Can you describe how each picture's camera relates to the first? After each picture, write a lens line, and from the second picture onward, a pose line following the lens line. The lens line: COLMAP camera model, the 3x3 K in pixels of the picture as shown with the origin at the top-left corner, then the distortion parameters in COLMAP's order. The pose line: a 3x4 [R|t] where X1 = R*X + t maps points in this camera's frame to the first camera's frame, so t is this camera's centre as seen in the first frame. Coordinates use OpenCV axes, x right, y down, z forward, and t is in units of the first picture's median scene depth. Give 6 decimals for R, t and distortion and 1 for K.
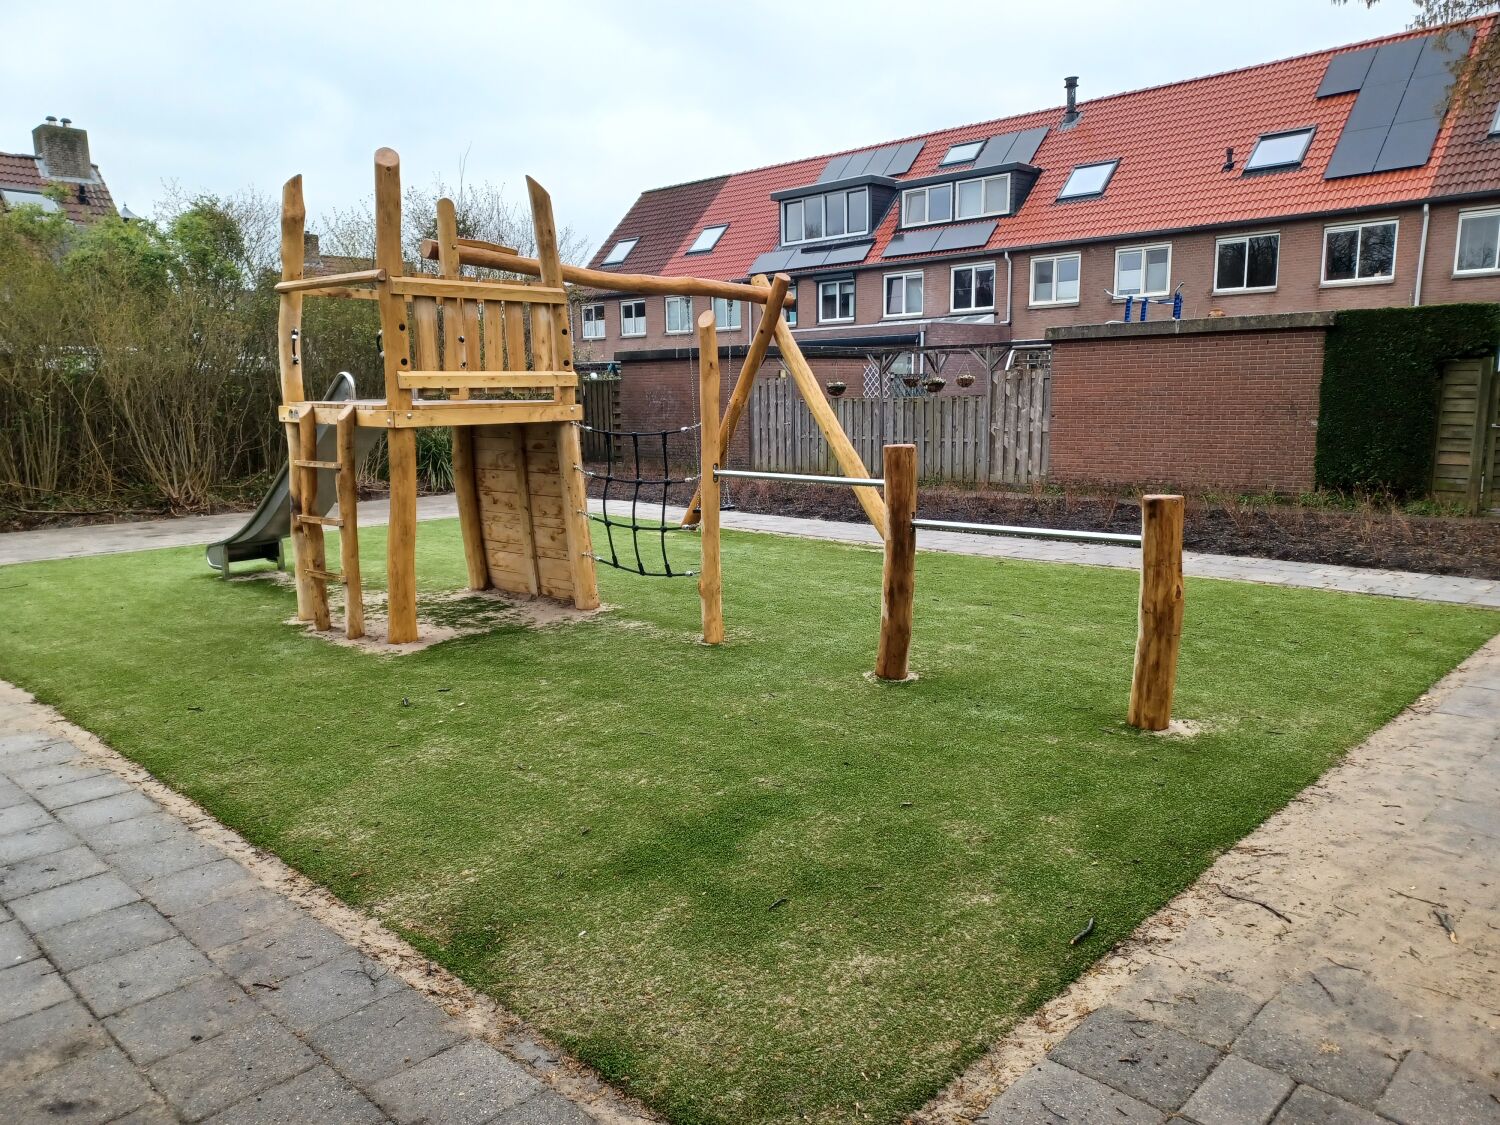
lens RADIAL K [[1099.8, 0, 750.0], [0, 1099.8, 562.5], [0, 0, 1]] dist [0.083971, -0.110543]
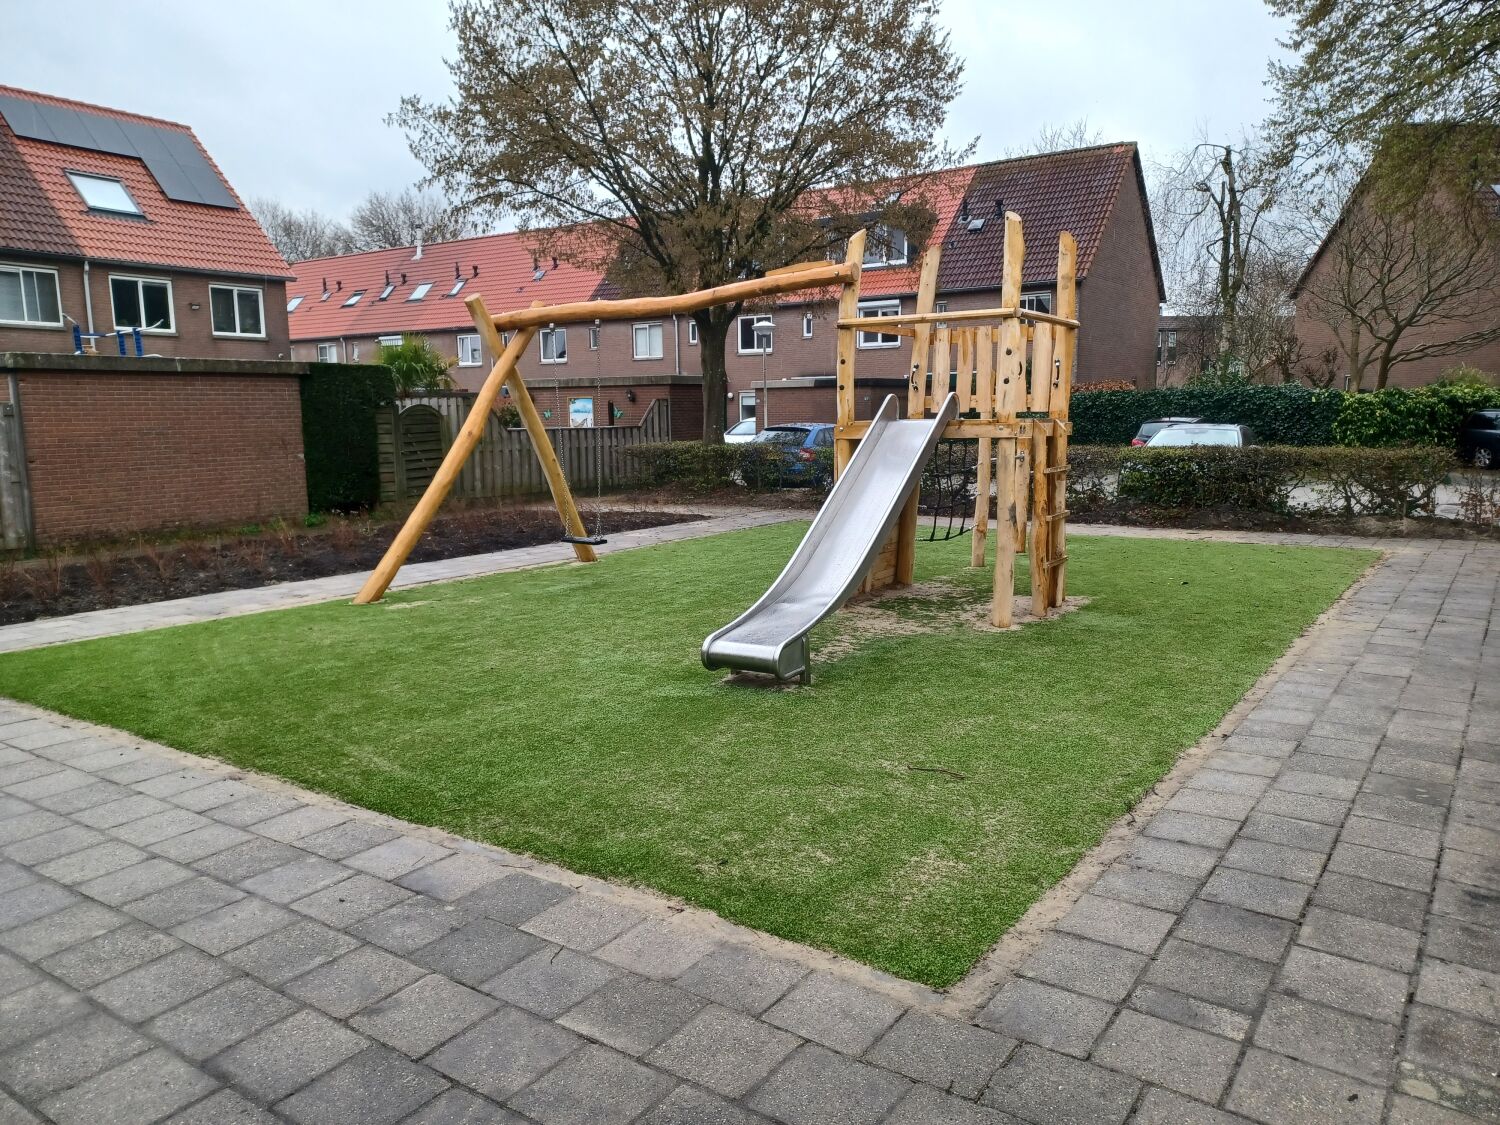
lens RADIAL K [[1099.8, 0, 750.0], [0, 1099.8, 562.5], [0, 0, 1]] dist [0.083971, -0.110543]
pose [[-0.159306, -0.116041, 0.980386, -0.712700], [0.171640, 0.974688, 0.143257, -0.100047], [-0.972194, 0.191095, -0.135356, 0.703791]]
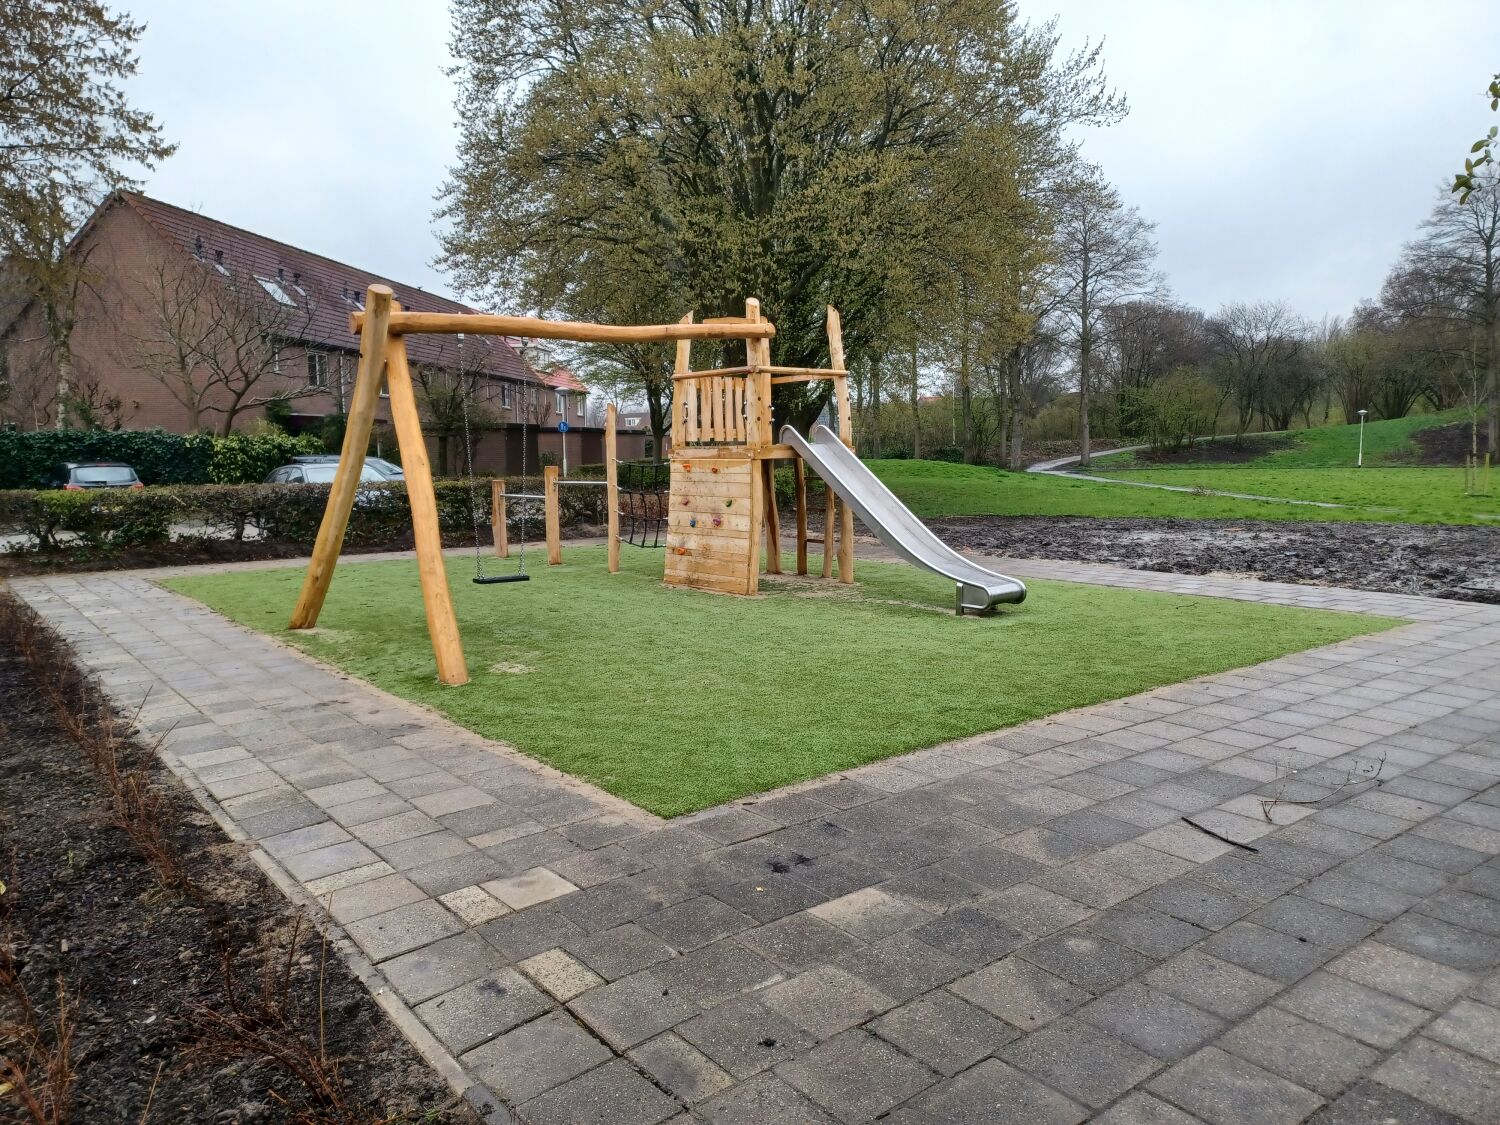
lens RADIAL K [[1099.8, 0, 750.0], [0, 1099.8, 562.5], [0, 0, 1]] dist [0.083971, -0.110543]
pose [[-0.990450, 0.015292, 0.137025, -0.595989], [0.050824, 0.964337, 0.259752, -0.123754], [-0.128166, 0.264235, -0.955904, 0.846874]]
